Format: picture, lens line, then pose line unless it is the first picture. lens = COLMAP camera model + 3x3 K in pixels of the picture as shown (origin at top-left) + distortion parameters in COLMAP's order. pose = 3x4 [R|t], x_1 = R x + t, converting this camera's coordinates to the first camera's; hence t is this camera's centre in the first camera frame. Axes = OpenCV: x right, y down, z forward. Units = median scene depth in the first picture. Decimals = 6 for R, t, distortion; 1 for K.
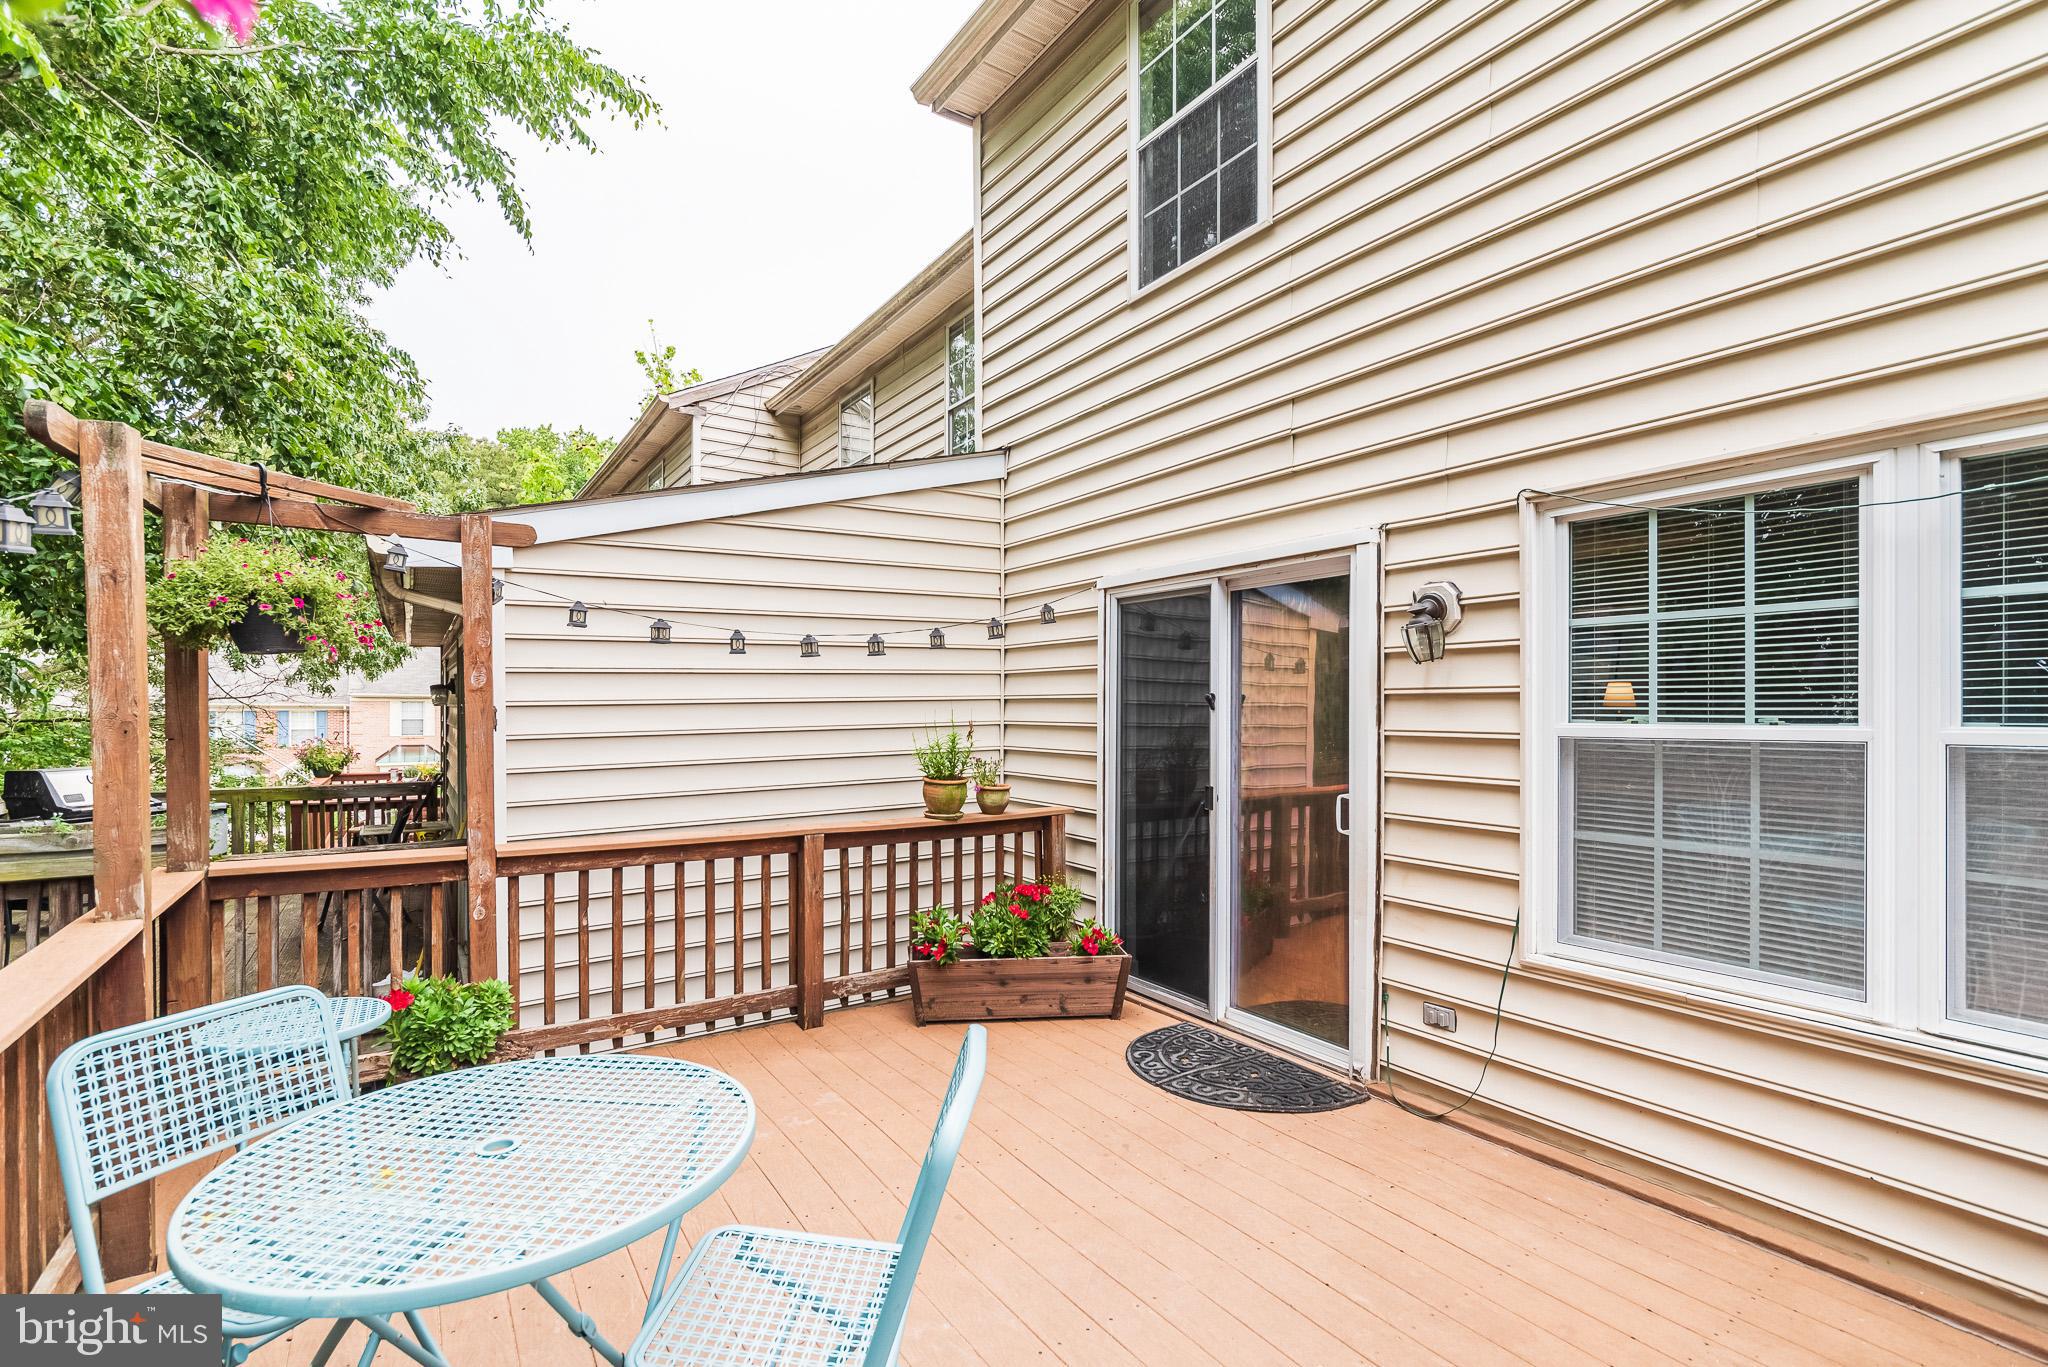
lens RADIAL K [[909.4, 0, 1001.3], [0, 909.4, 712.6], [0, 0, 1]] dist [-0.023015, -0.000348]
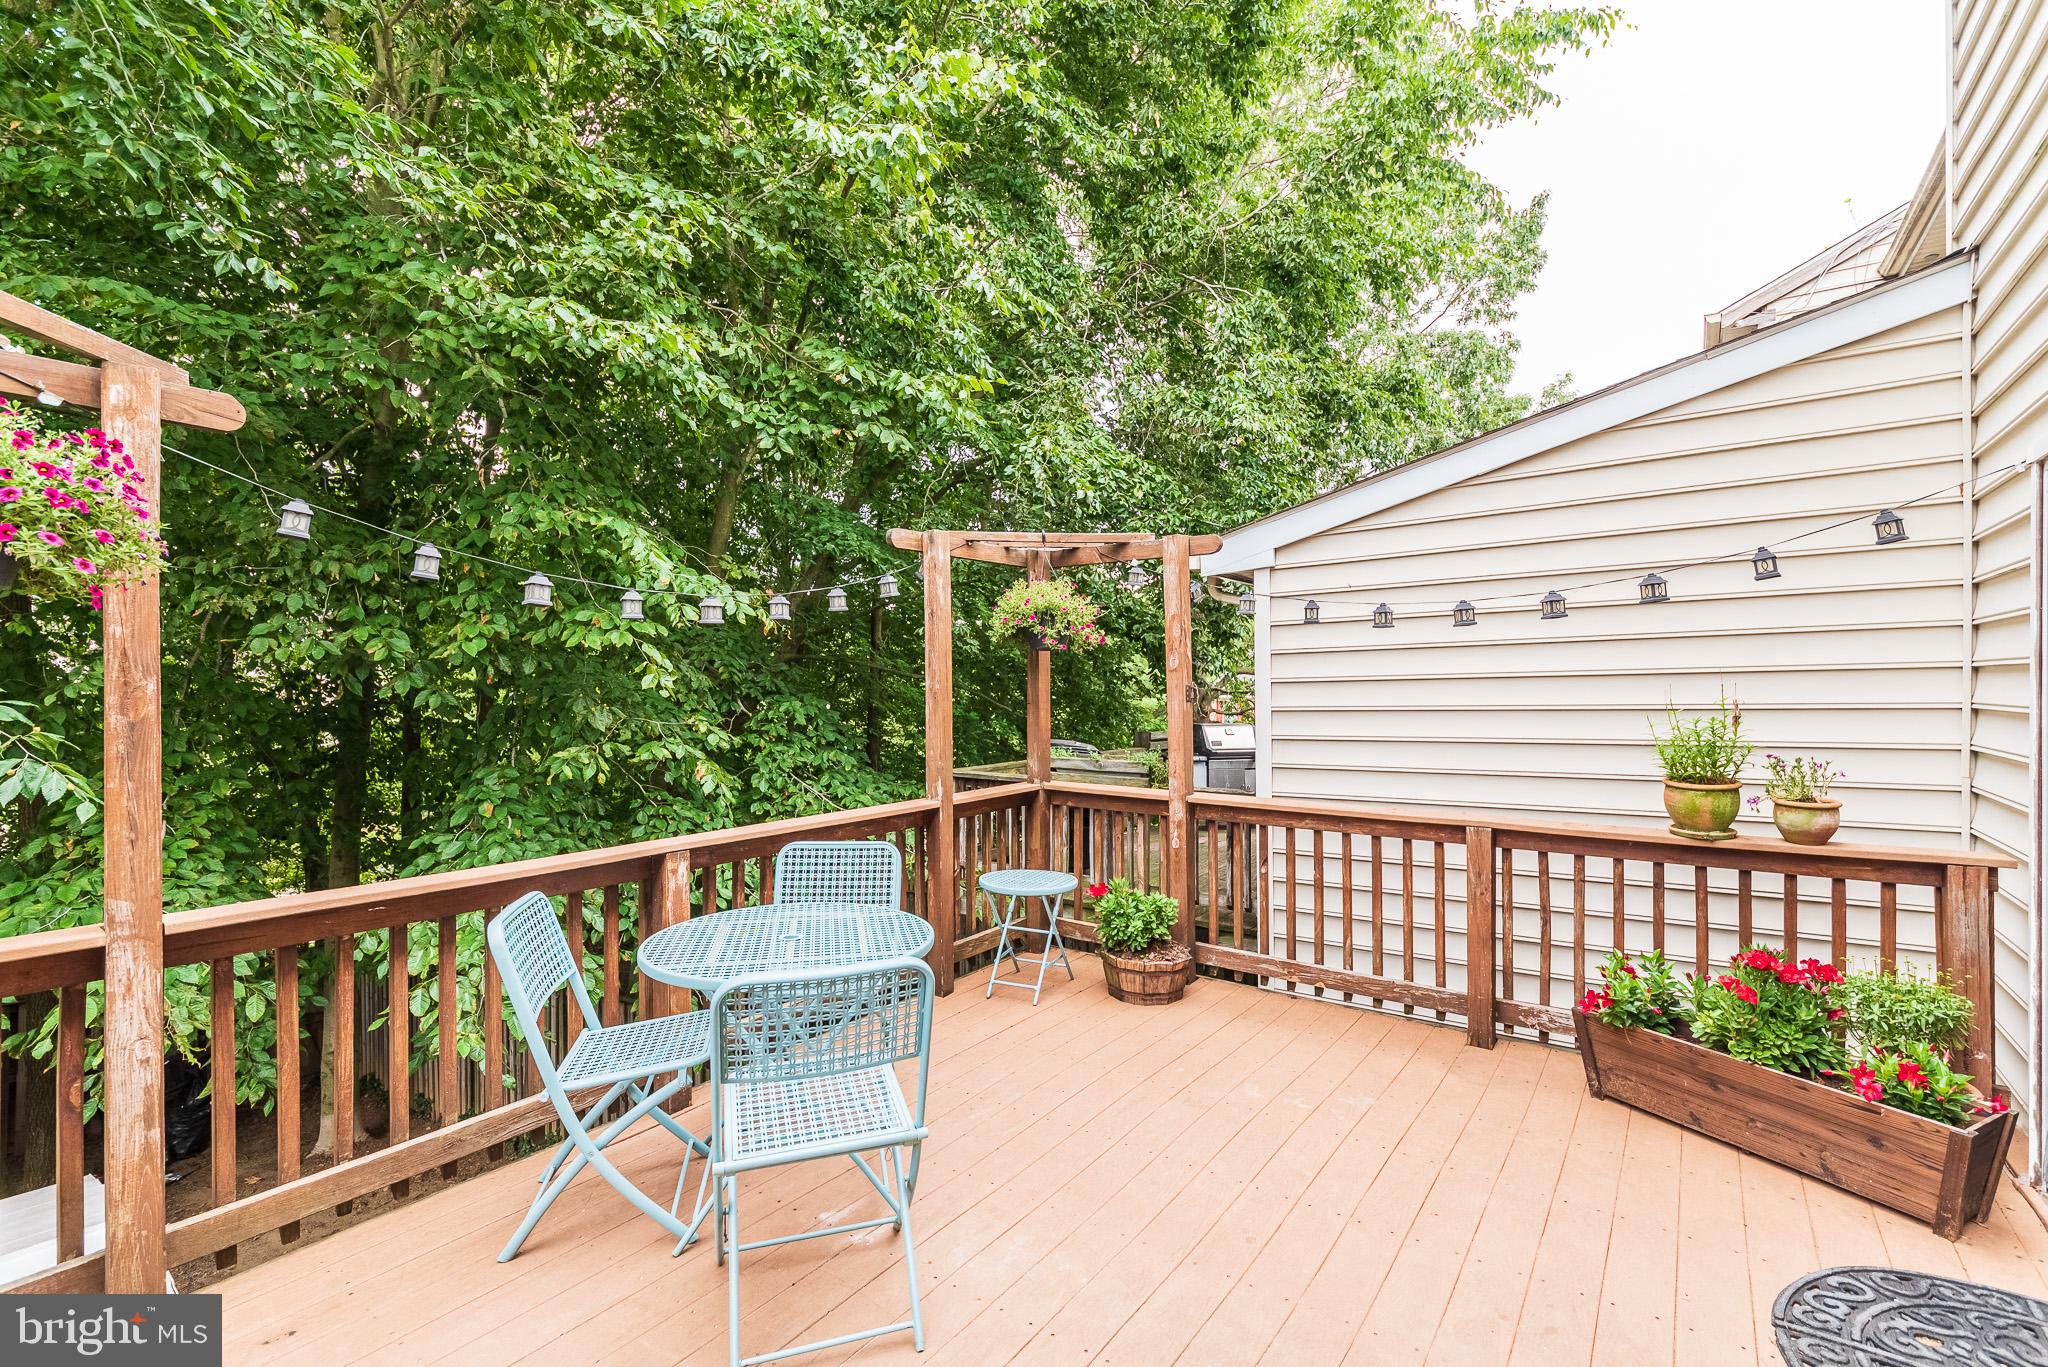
lens RADIAL K [[909.4, 0, 1020.3], [0, 909.4, 681.1], [0, 0, 1]] dist [-0.023015, -0.000348]
pose [[0.345681, -0.001595, -0.938351, 0.456779], [0.002816, 0.999996, -0.000662, -0.008324], [0.938348, -0.002413, 0.345684, 0.277499]]
